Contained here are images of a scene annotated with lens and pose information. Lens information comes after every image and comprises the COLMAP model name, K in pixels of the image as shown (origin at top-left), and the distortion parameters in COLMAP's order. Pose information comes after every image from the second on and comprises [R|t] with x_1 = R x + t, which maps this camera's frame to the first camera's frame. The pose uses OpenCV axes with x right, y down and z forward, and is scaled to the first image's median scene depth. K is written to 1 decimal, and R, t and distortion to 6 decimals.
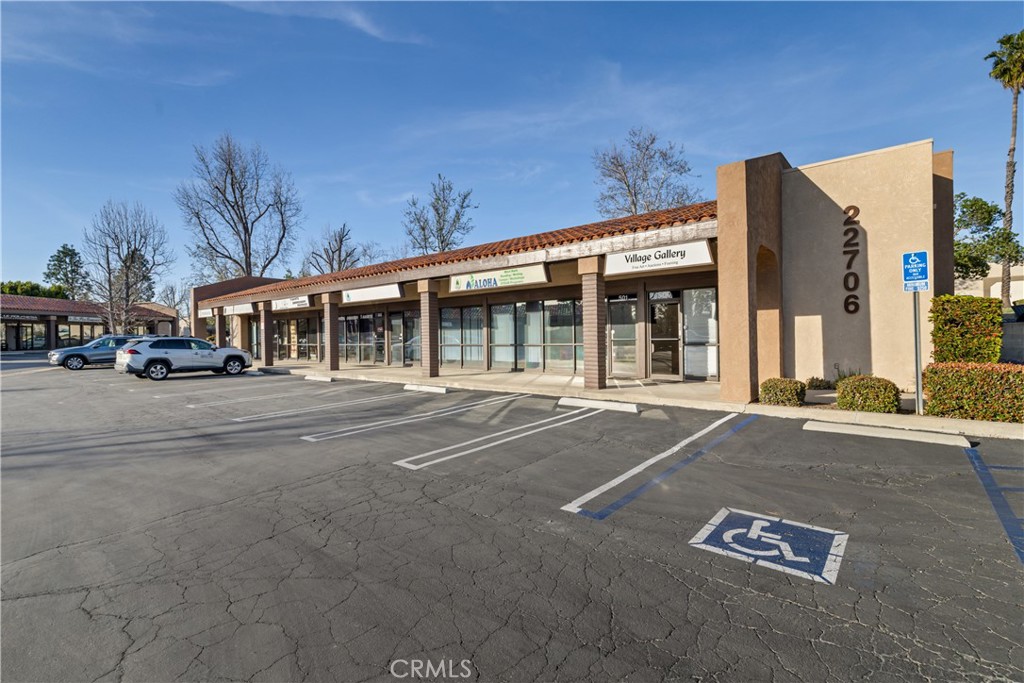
lens RADIAL K [[466.4, 0, 515.6], [0, 466.4, 338.3], [0, 0, 1]] dist [0.005075, 0.000040]
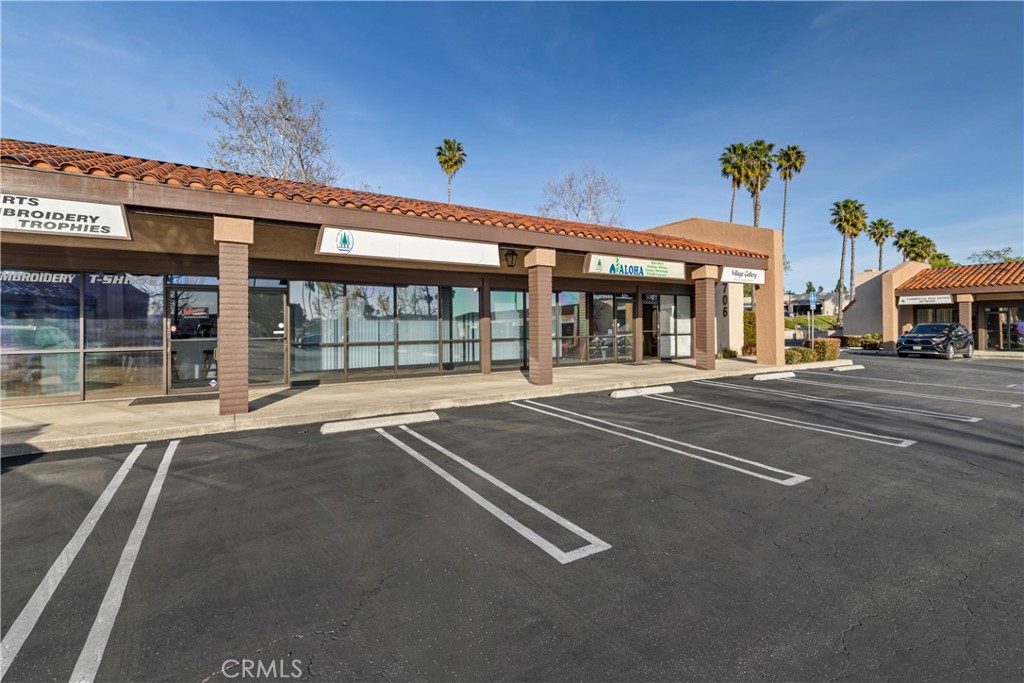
lens RADIAL K [[466.4, 0, 514.4], [0, 466.4, 331.4], [0, 0, 1]] dist [0.005075, 0.000040]
pose [[0.314831, -0.001135, 0.949147, -0.954958], [0.005372, 0.999985, -0.000586, 0.000124], [-0.949133, 0.005283, 0.314832, 0.889101]]
